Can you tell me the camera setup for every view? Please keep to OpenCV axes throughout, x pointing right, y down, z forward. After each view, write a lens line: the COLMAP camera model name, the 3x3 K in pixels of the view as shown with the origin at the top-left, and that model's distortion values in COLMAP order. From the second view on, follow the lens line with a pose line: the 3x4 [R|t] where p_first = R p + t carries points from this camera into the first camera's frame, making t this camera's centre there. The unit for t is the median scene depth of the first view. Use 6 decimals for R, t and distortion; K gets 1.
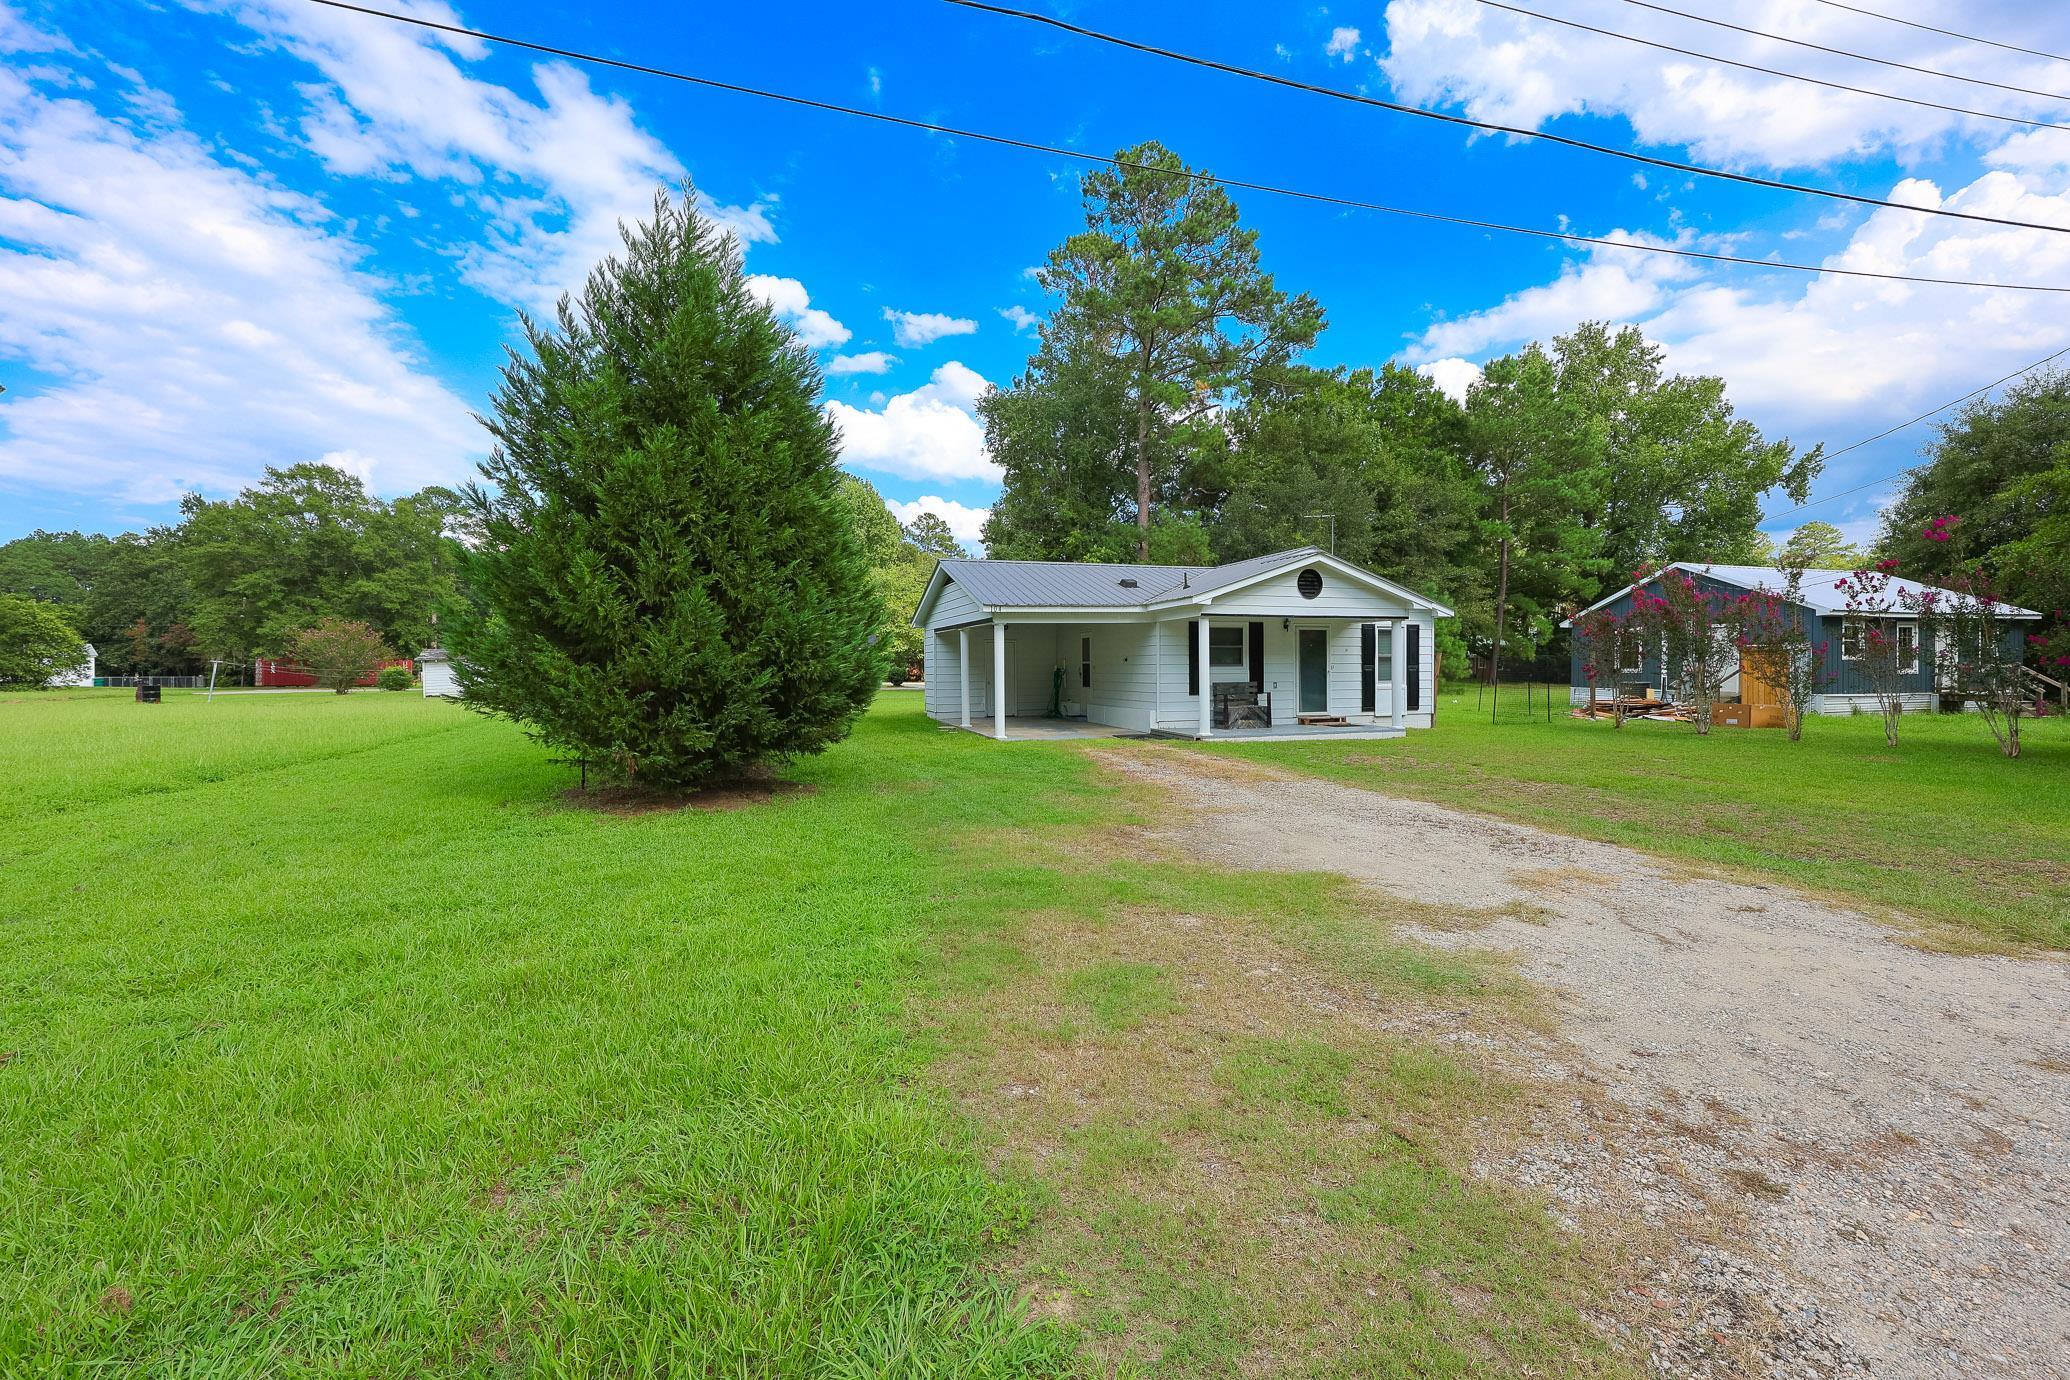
lens RADIAL K [[873.3, 0, 1031.6], [0, 873.3, 682.2], [0, 0, 1]] dist [-0.000742, -0.000009]
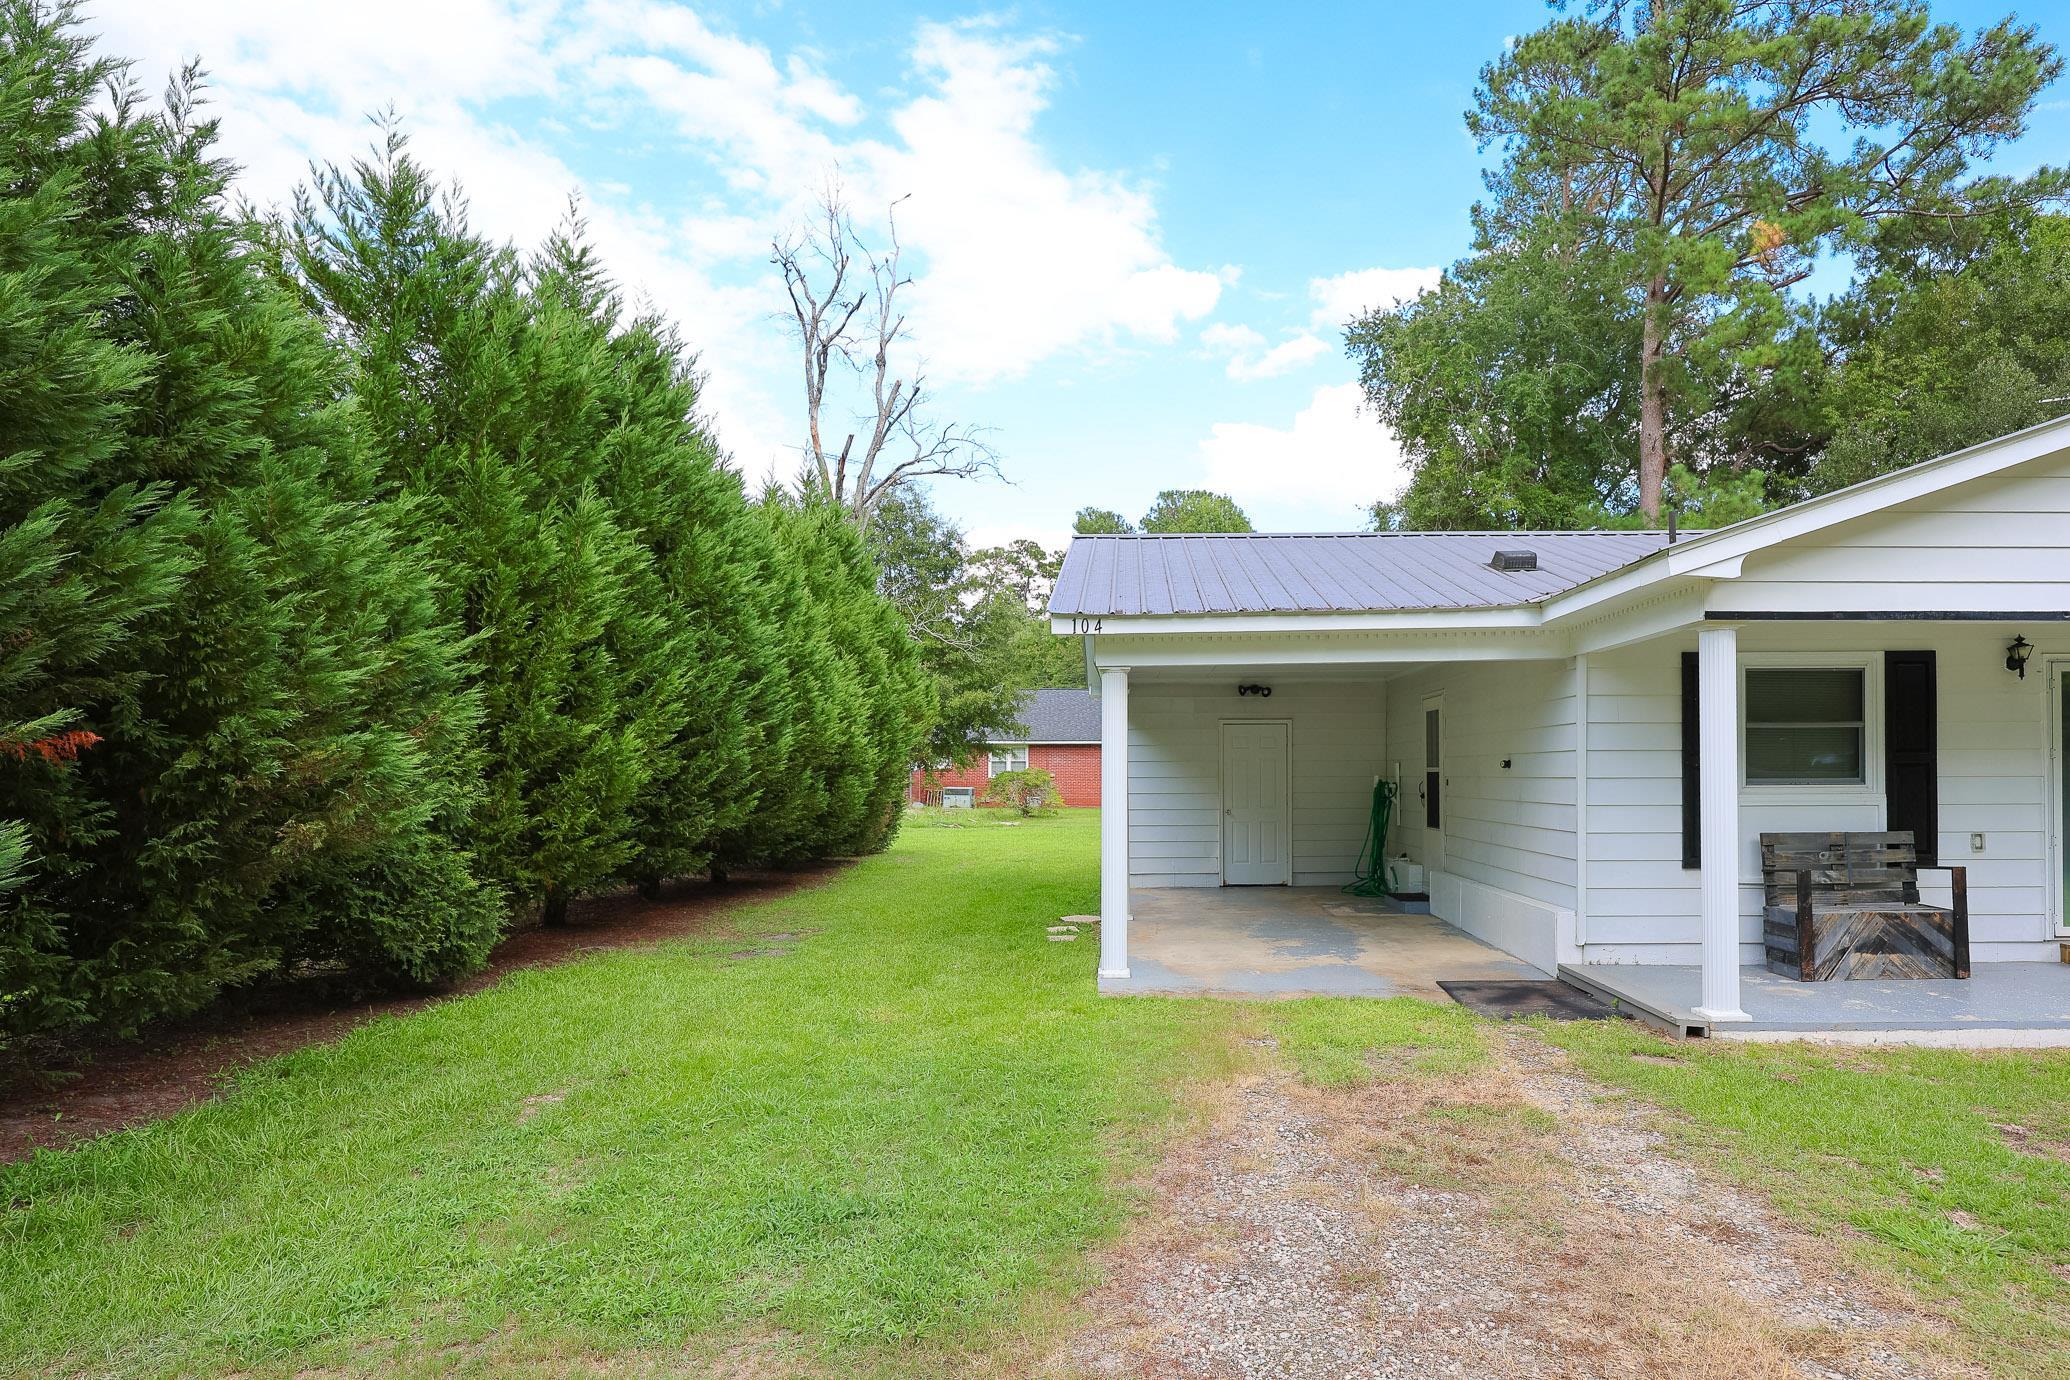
lens RADIAL K [[1291.4, 0, 1057.4], [0, 1291.4, 761.1], [0, 0, 1]] dist [0.007463, 0.003026]
pose [[0.950203, -0.000388, -0.311631, 0.105088], [-0.007208, 0.999704, -0.023224, -0.013343], [0.311548, 0.024313, 0.949919, 0.440811]]
